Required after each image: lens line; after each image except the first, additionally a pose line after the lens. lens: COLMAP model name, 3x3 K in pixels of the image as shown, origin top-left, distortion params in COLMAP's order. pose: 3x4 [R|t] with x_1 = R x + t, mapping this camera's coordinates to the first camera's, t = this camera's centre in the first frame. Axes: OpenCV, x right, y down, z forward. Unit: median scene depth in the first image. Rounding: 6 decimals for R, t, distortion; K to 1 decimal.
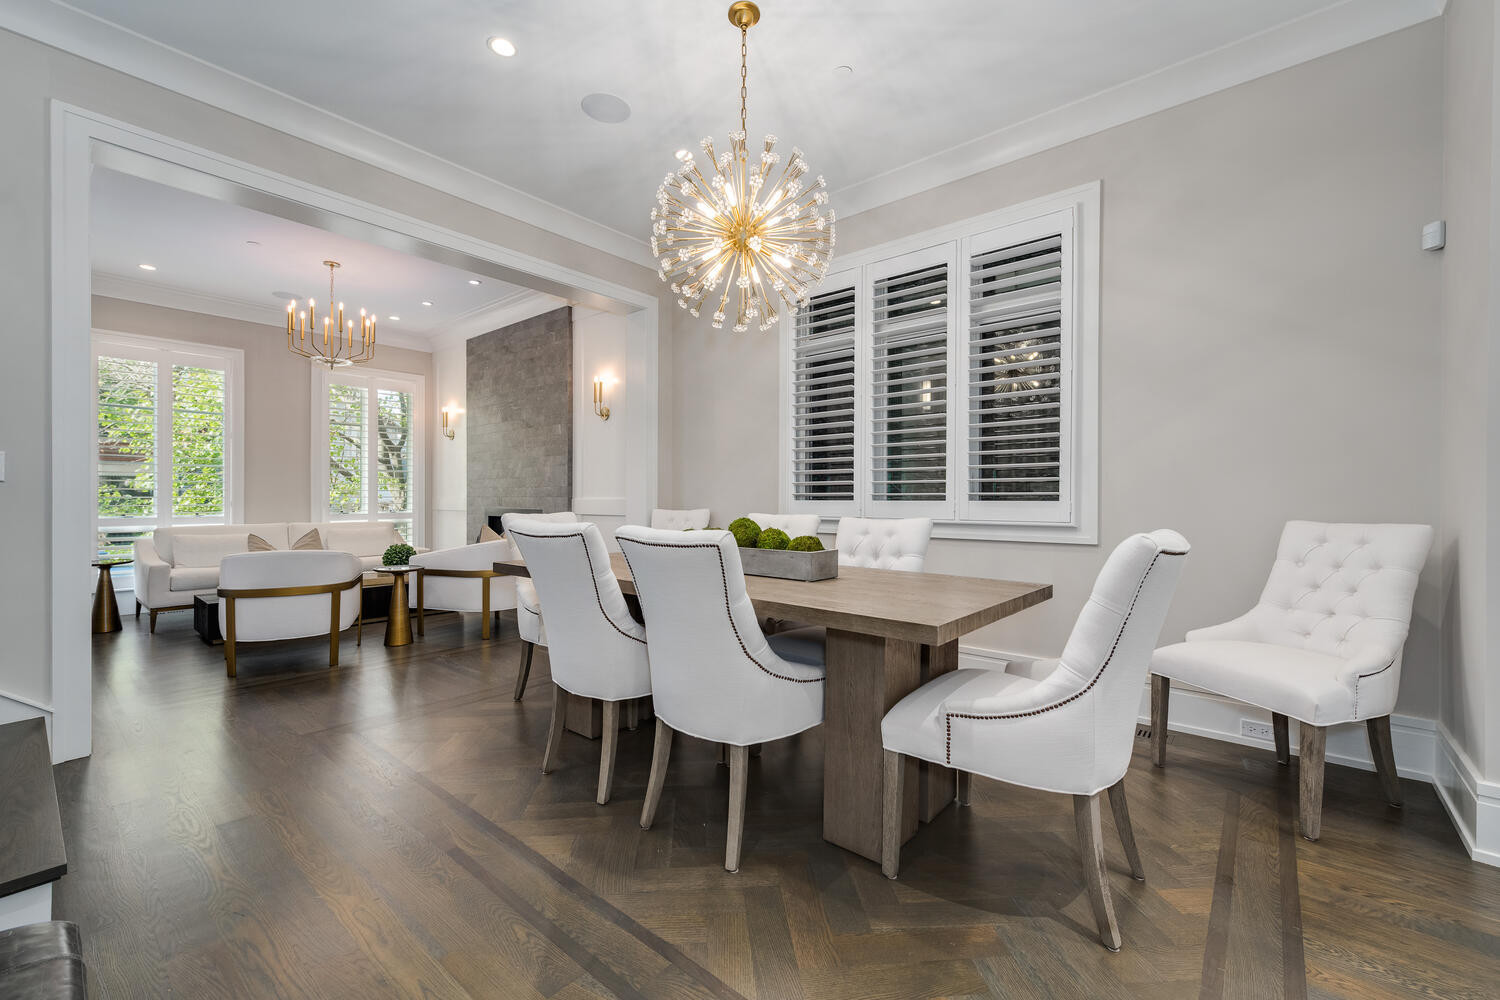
lens RADIAL K [[614.4, 0, 738.4], [0, 614.4, 496.0], [0, 0, 1]] dist [0.002997, 0.000224]
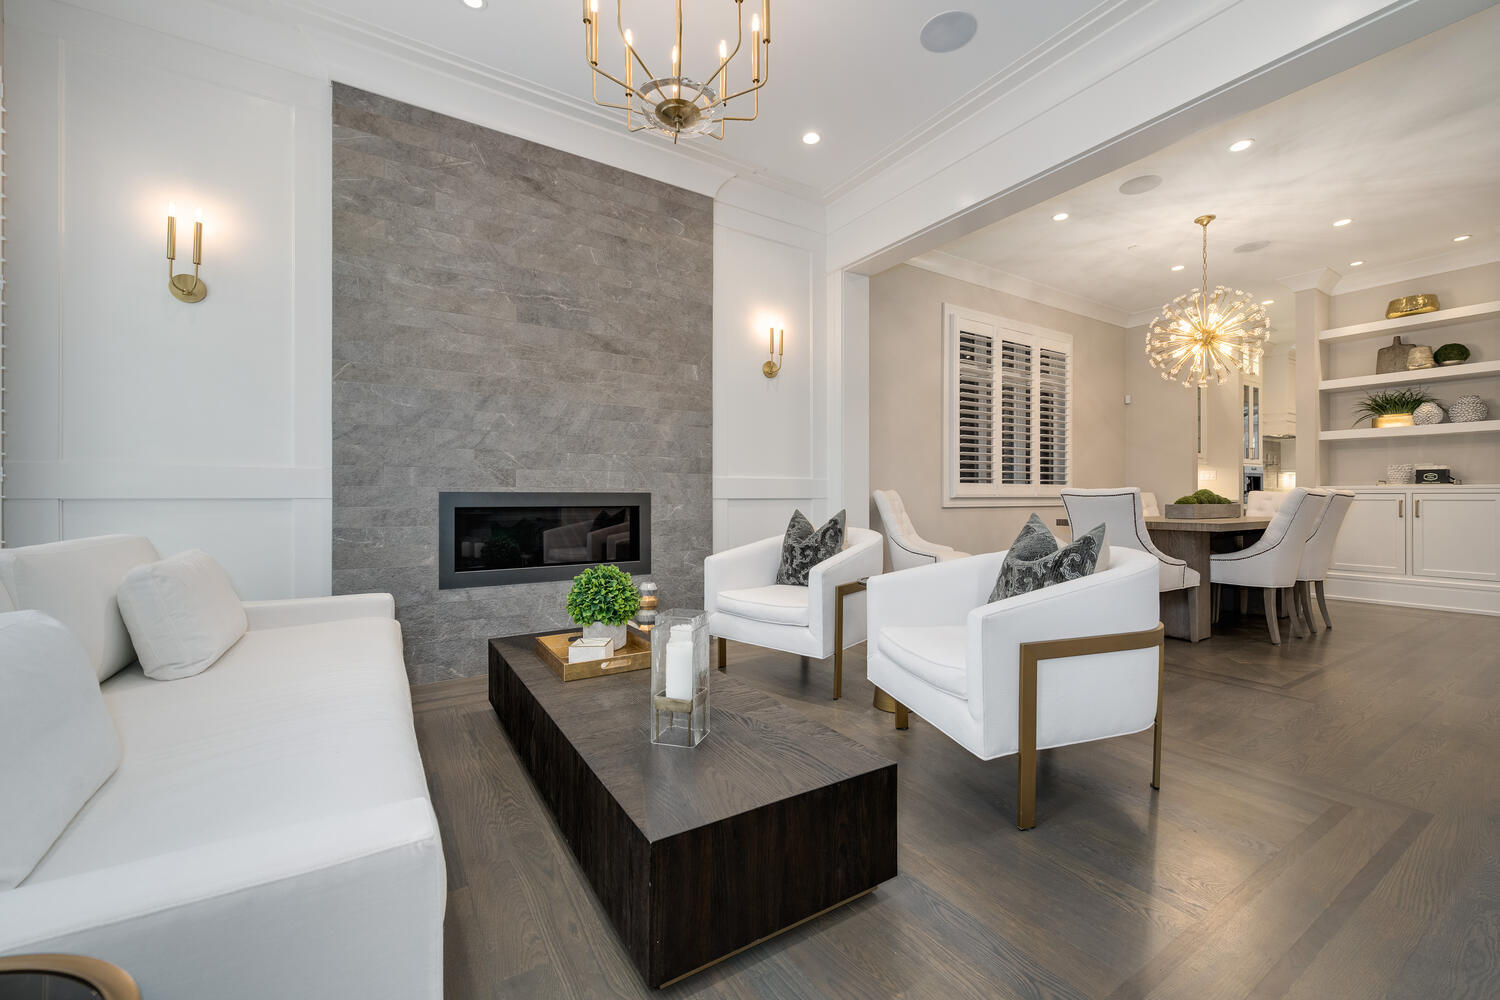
lens RADIAL K [[614.4, 0, 743.5], [0, 614.4, 500.0], [0, 0, 1]] dist [0.002997, 0.000224]
pose [[0.288763, -0.002542, 0.957397, -0.921859], [-0.000802, 0.999995, 0.002897, 0.029197], [-0.957400, -0.001604, 0.288759, 0.756035]]
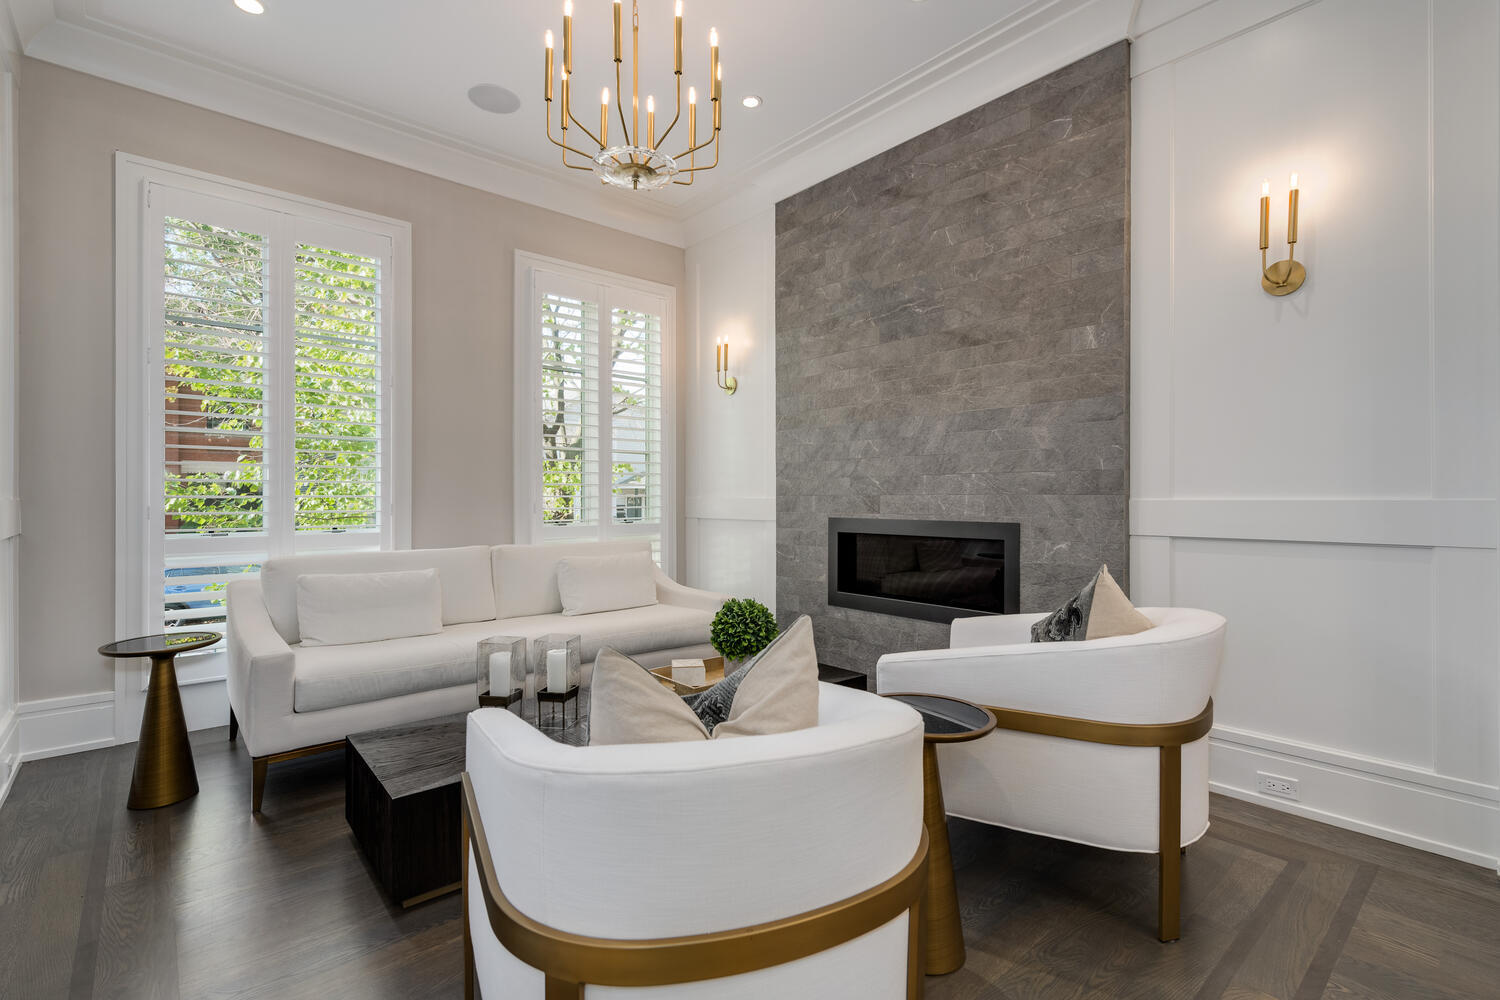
lens RADIAL K [[696.3, 0, 751.0], [0, 696.3, 495.1], [0, 0, 1]] dist [0.011457, -0.000494]
pose [[0.988449, -0.002620, -0.151531, -0.453003], [0.002620, 0.999997, -0.000200, 0.001811], [0.151531, -0.000199, 0.988453, 0.480597]]
